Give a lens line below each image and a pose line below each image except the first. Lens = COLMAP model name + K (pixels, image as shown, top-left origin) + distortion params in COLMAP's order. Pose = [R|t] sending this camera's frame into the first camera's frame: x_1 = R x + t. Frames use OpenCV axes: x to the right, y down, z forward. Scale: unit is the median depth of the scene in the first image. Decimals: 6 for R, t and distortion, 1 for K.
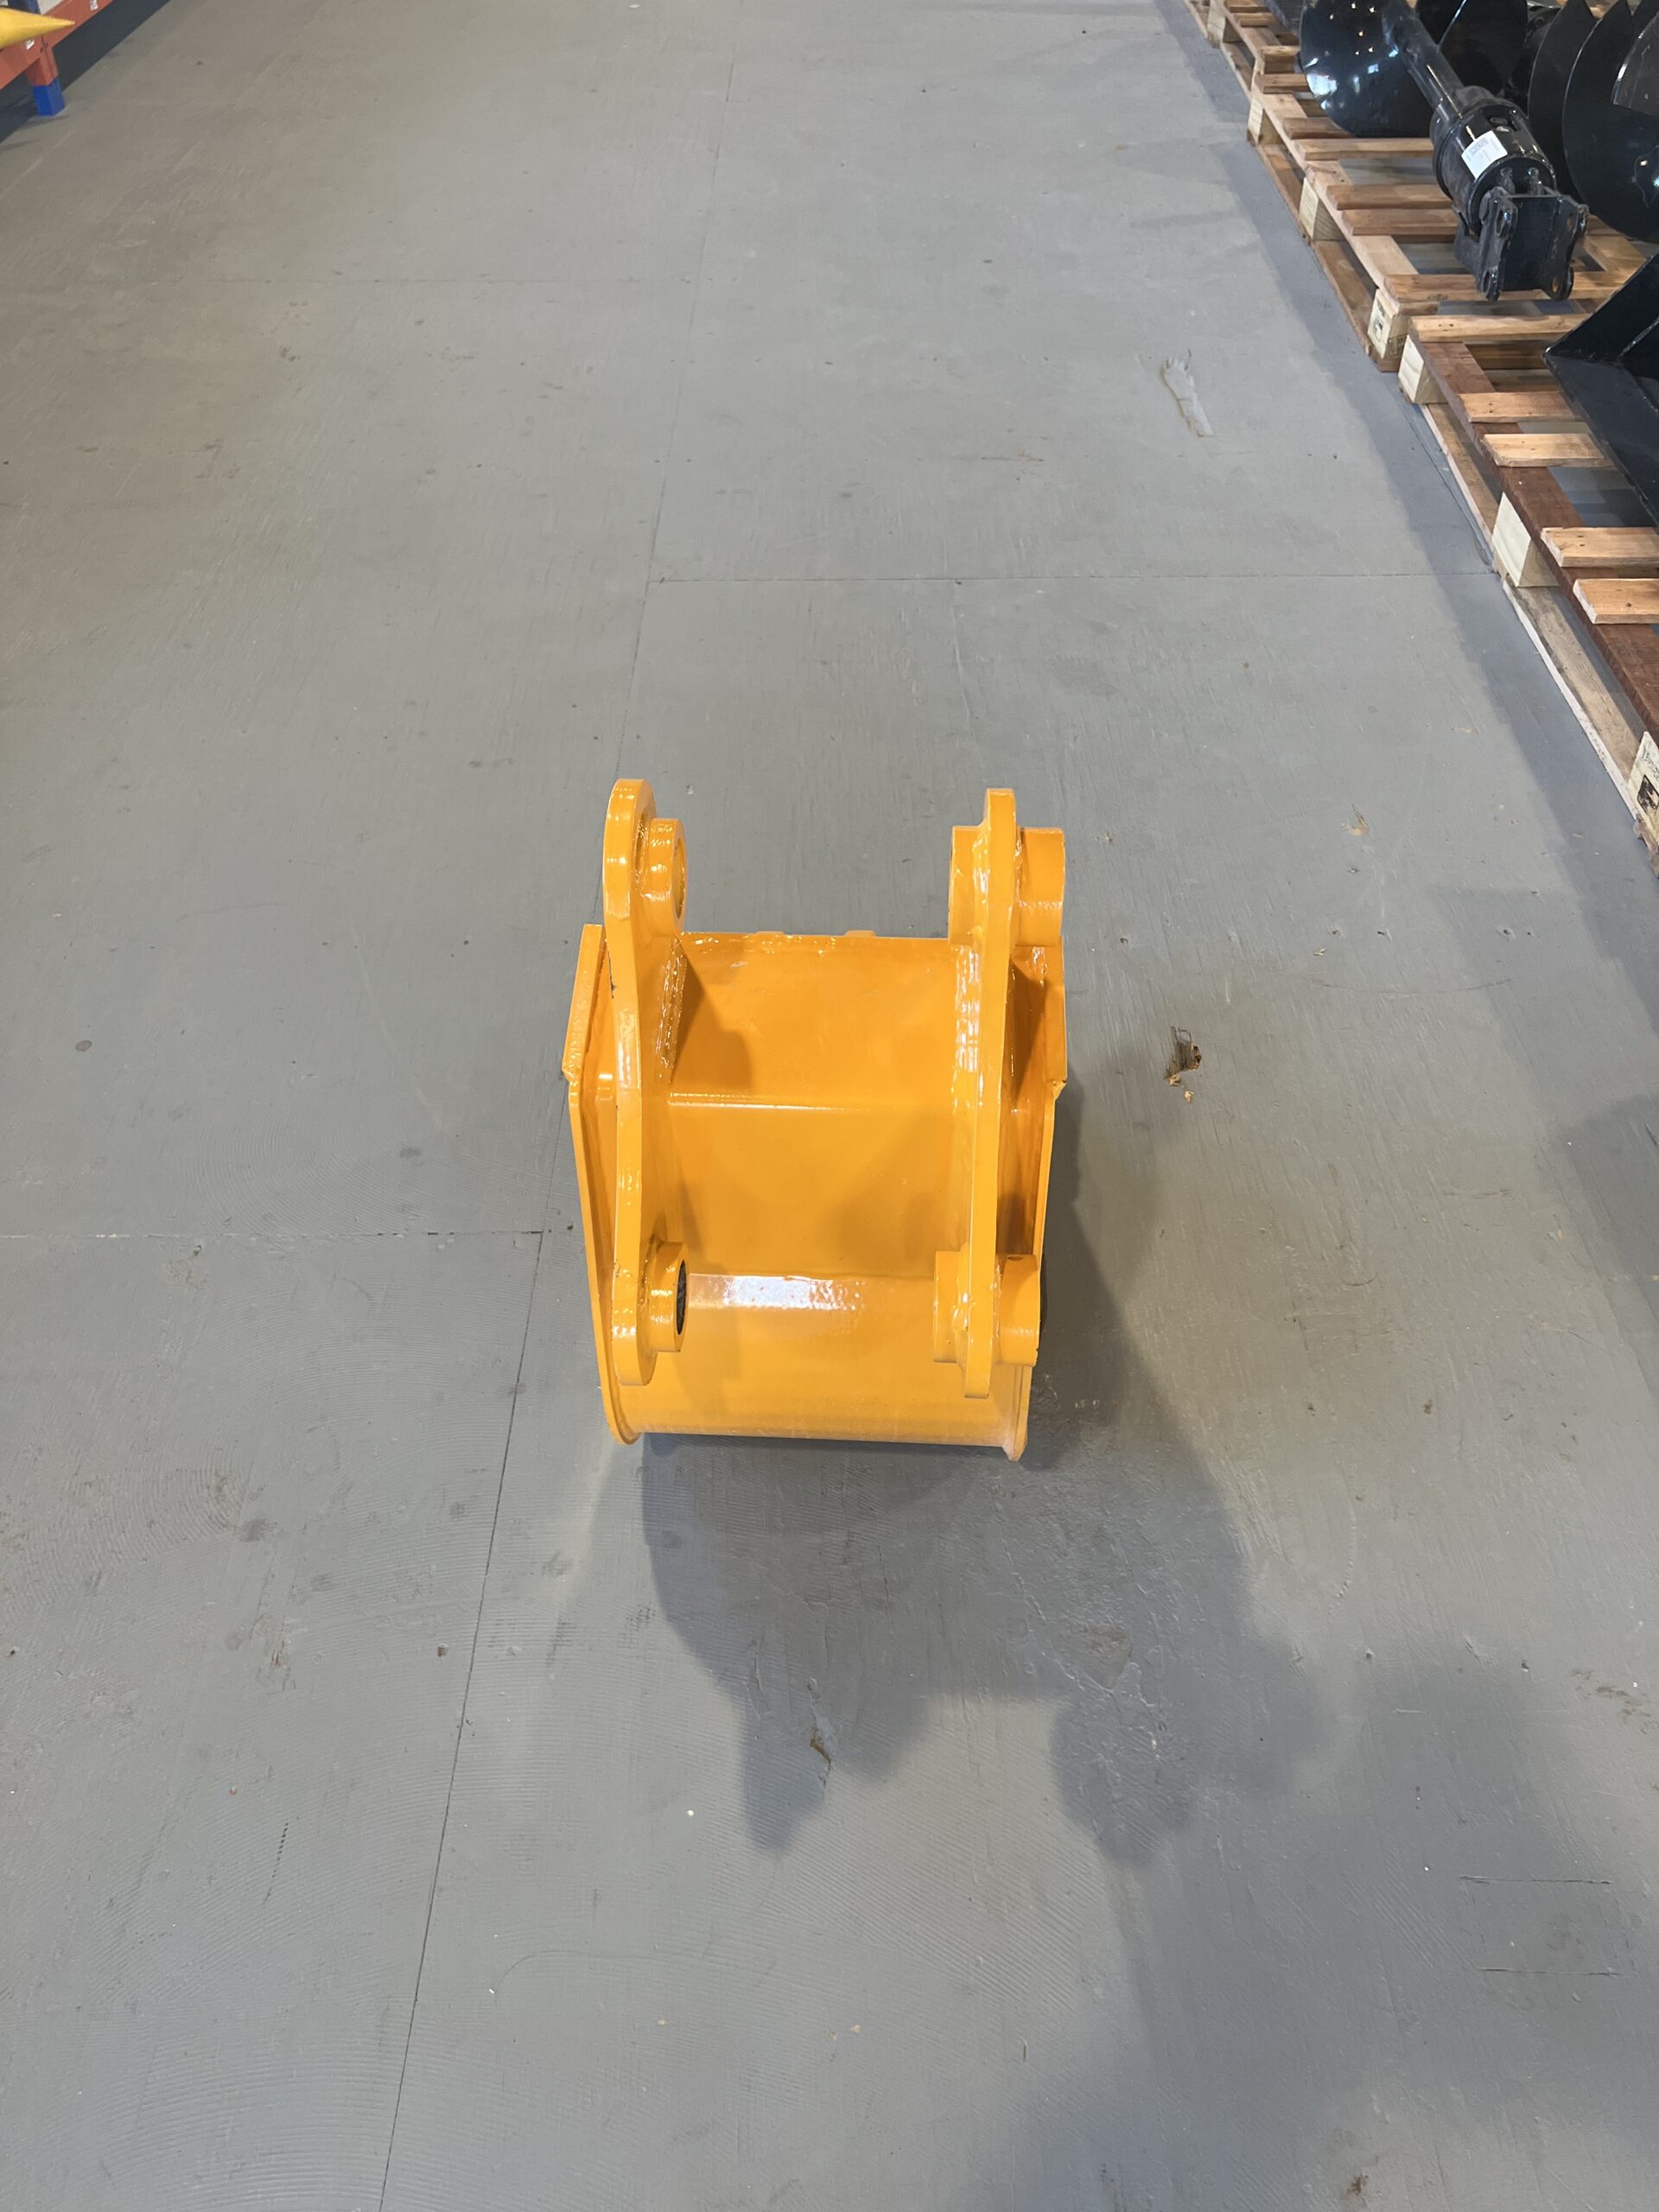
lens RADIAL K [[1661.2, 0, 829.5], [0, 1661.2, 1106.0], [0, 0, 1]] dist [0.052150, -0.067635]
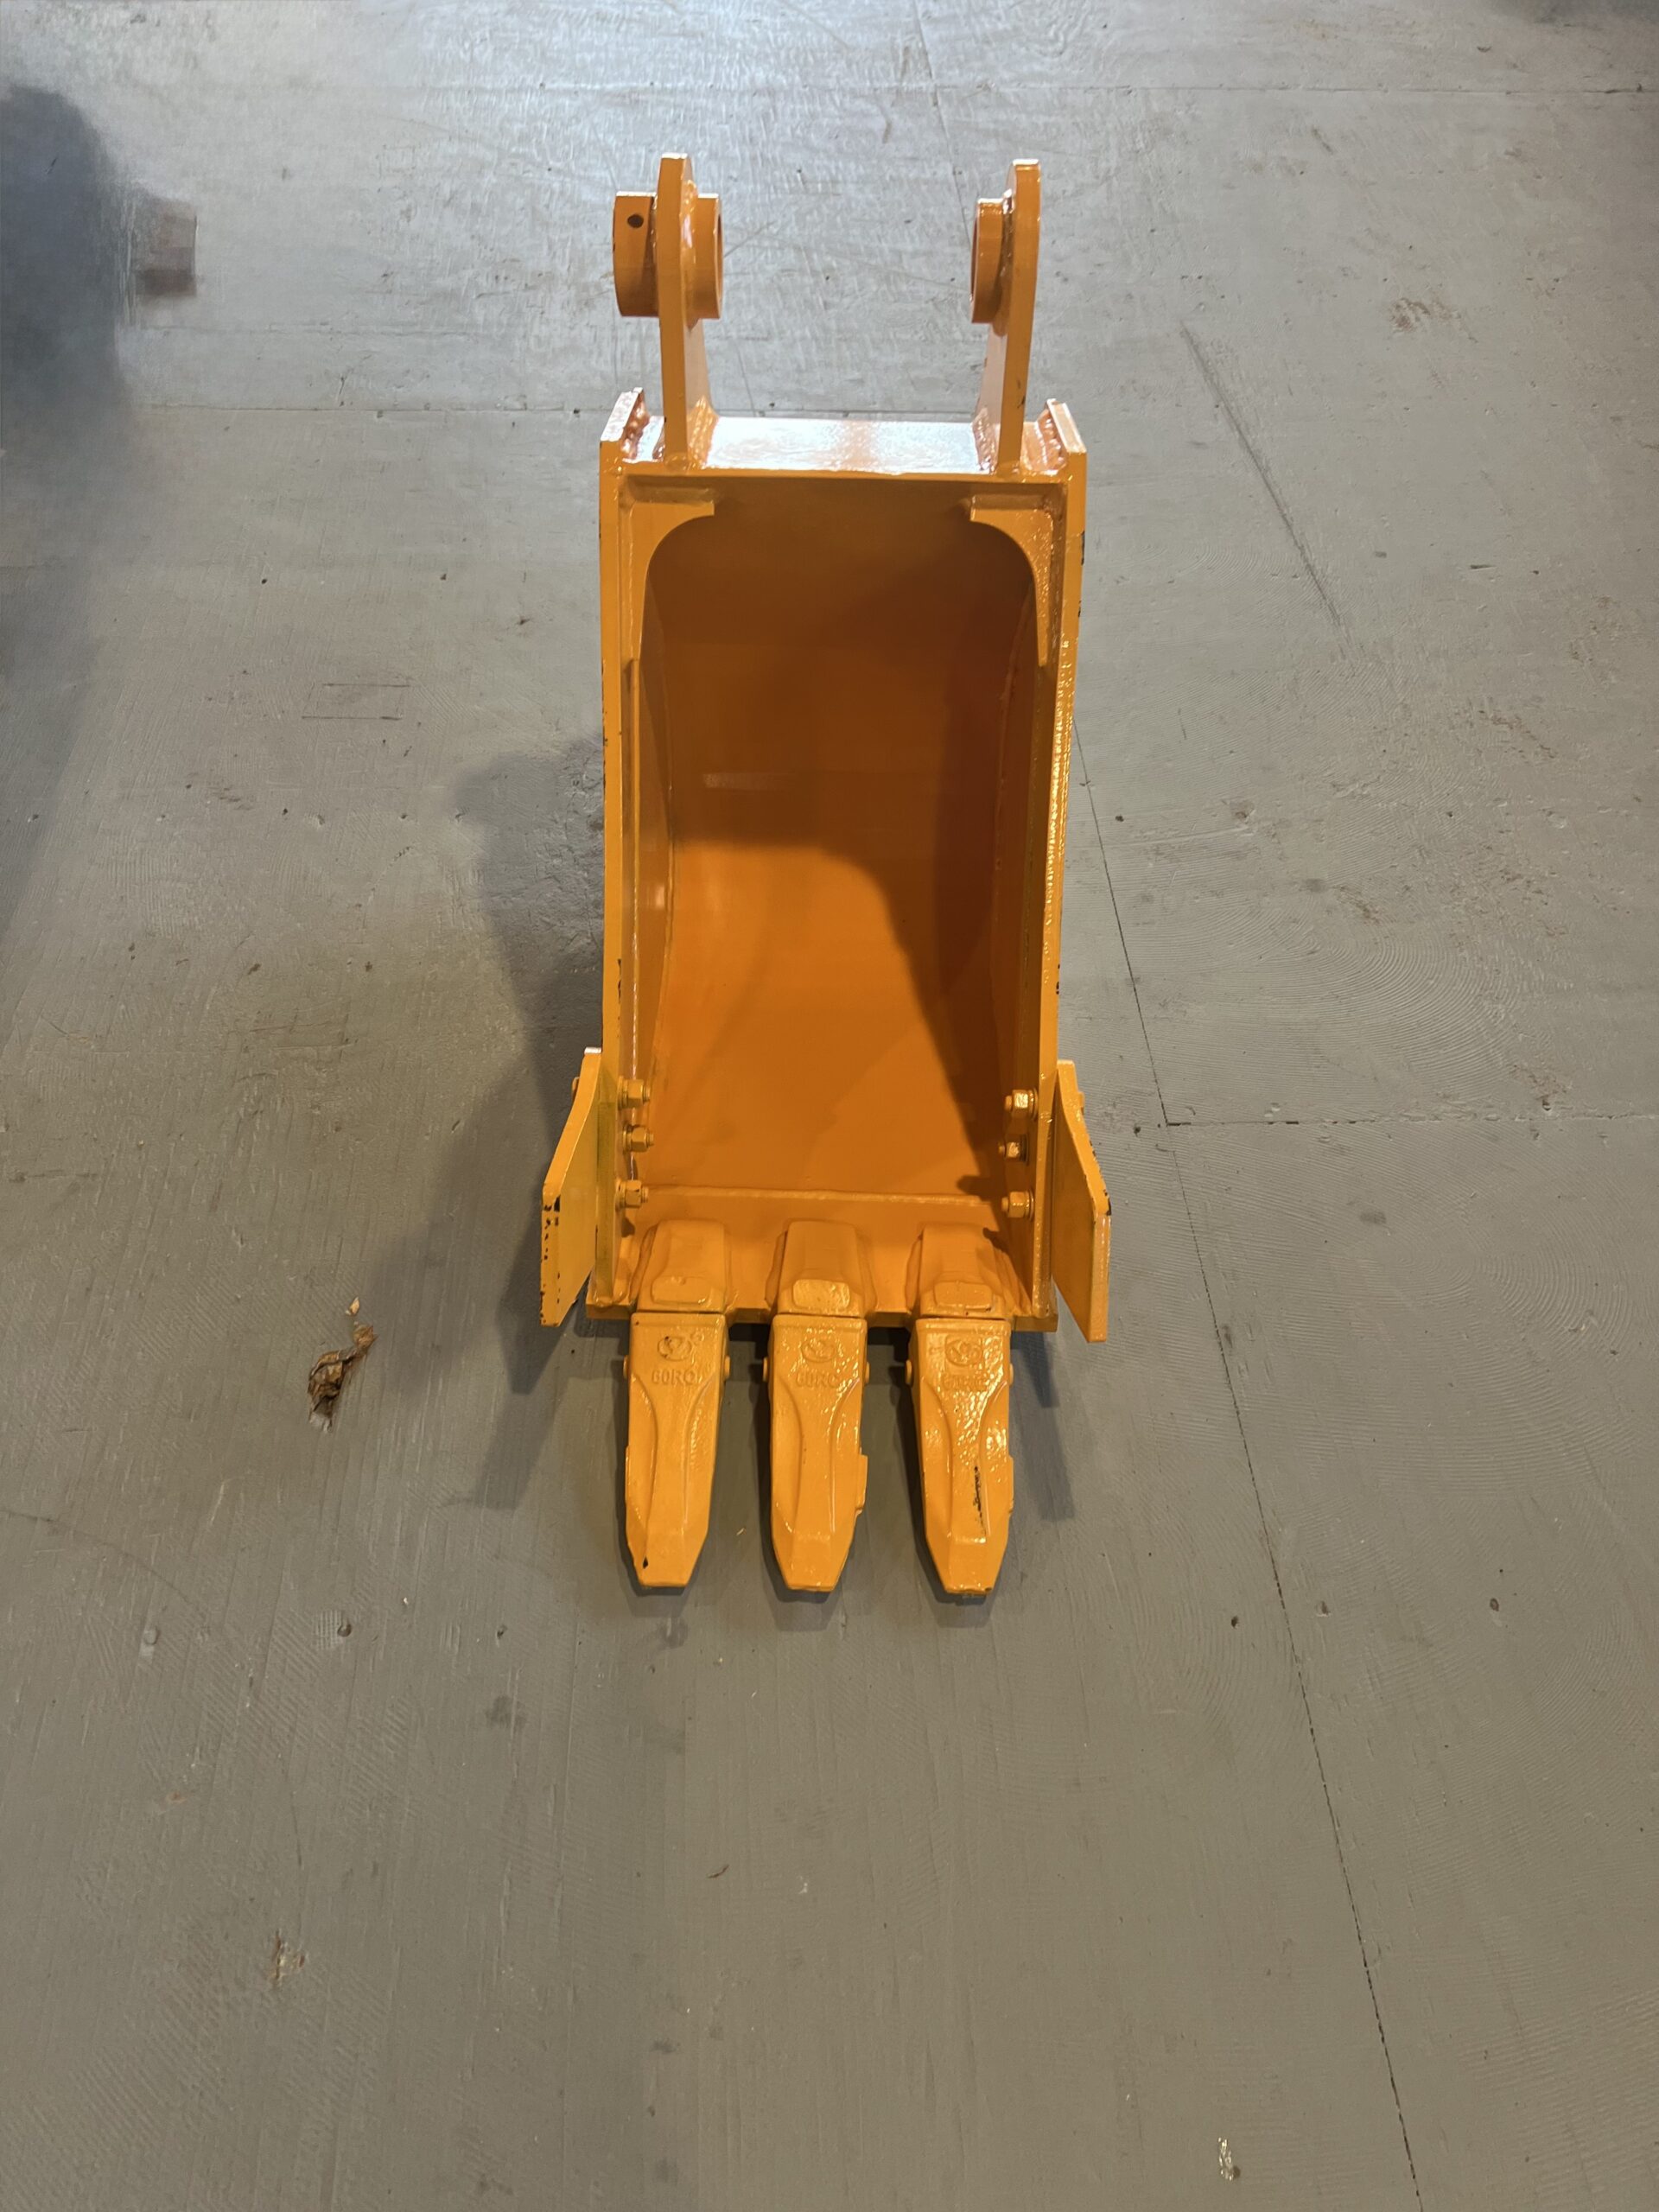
lens RADIAL K [[1661.2, 0, 829.5], [0, 1661.2, 1106.0], [0, 0, 1]] dist [0.052150, -0.067635]
pose [[-0.999397, 0.026046, -0.022953, 0.025256], [-0.024075, -0.043607, 0.998759, -0.856775], [0.025013, 0.998709, 0.044208, 1.027752]]
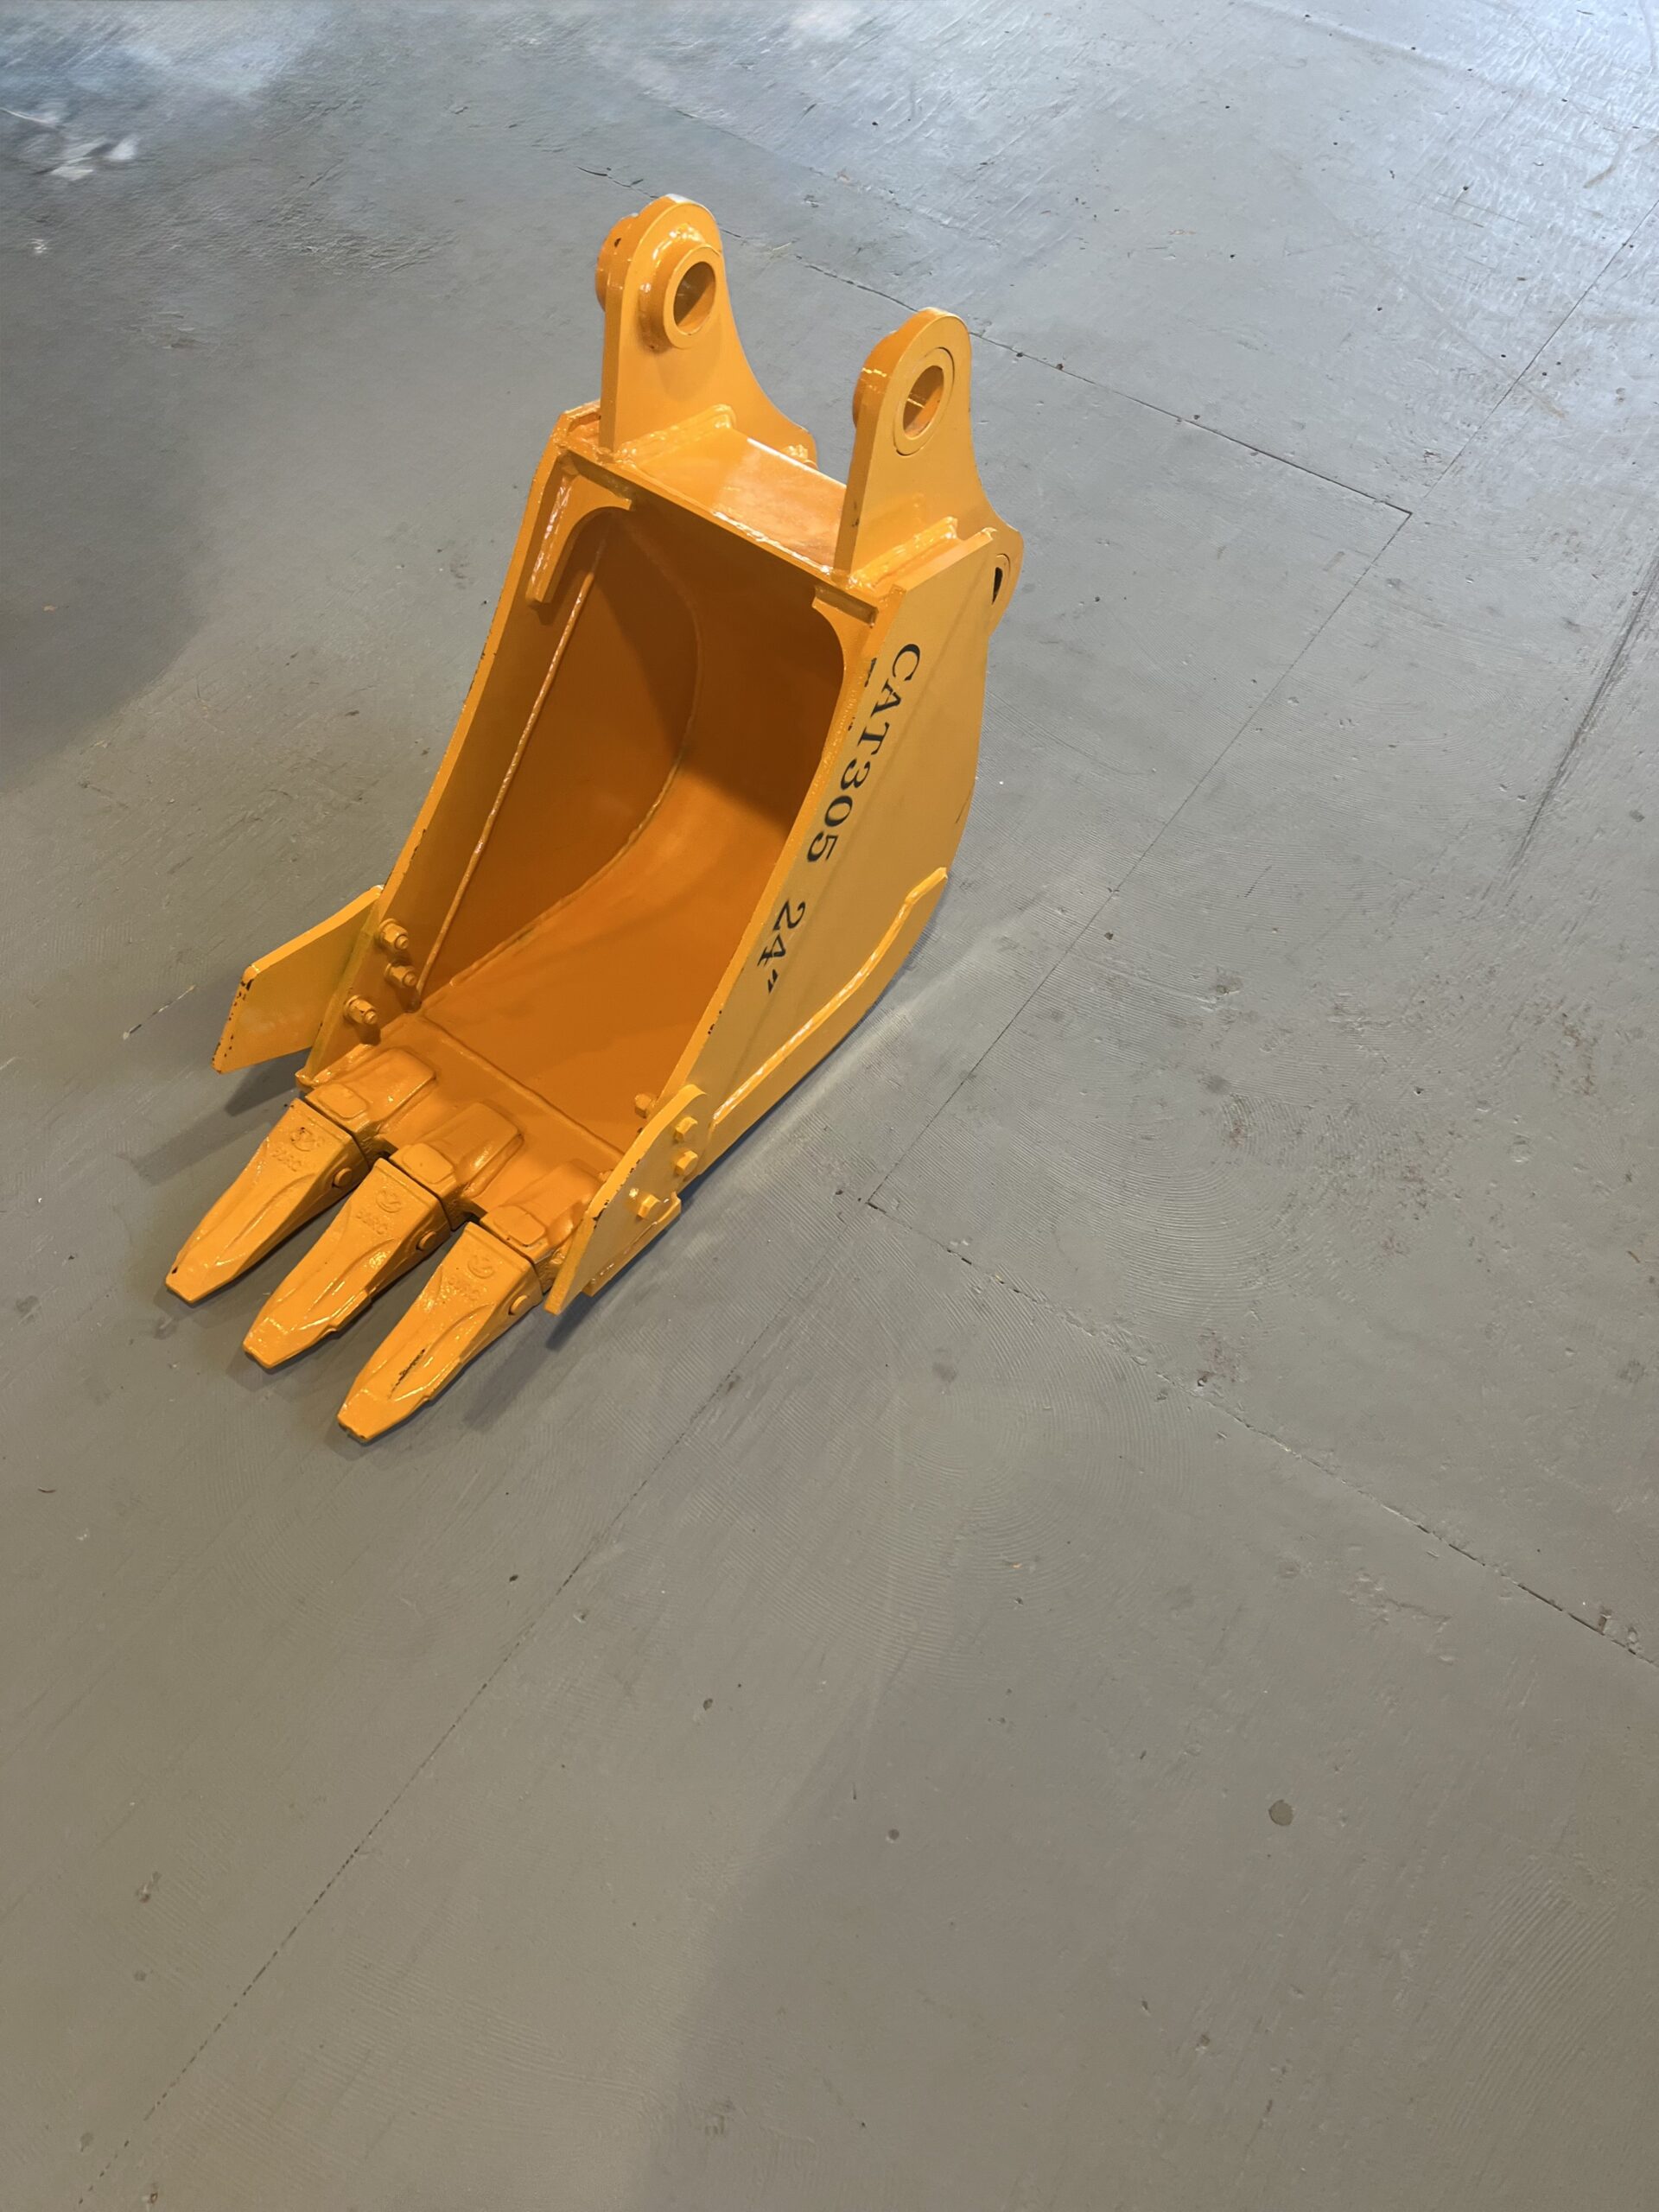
lens RADIAL K [[1661.2, 0, 829.5], [0, 1661.2, 1106.0], [0, 0, 1]] dist [0.052150, -0.067635]
pose [[-0.835458, -0.464824, 0.293171, -0.436136], [0.351777, -0.042478, 0.935120, -0.861703], [-0.422212, 0.884384, 0.199003, 0.842761]]
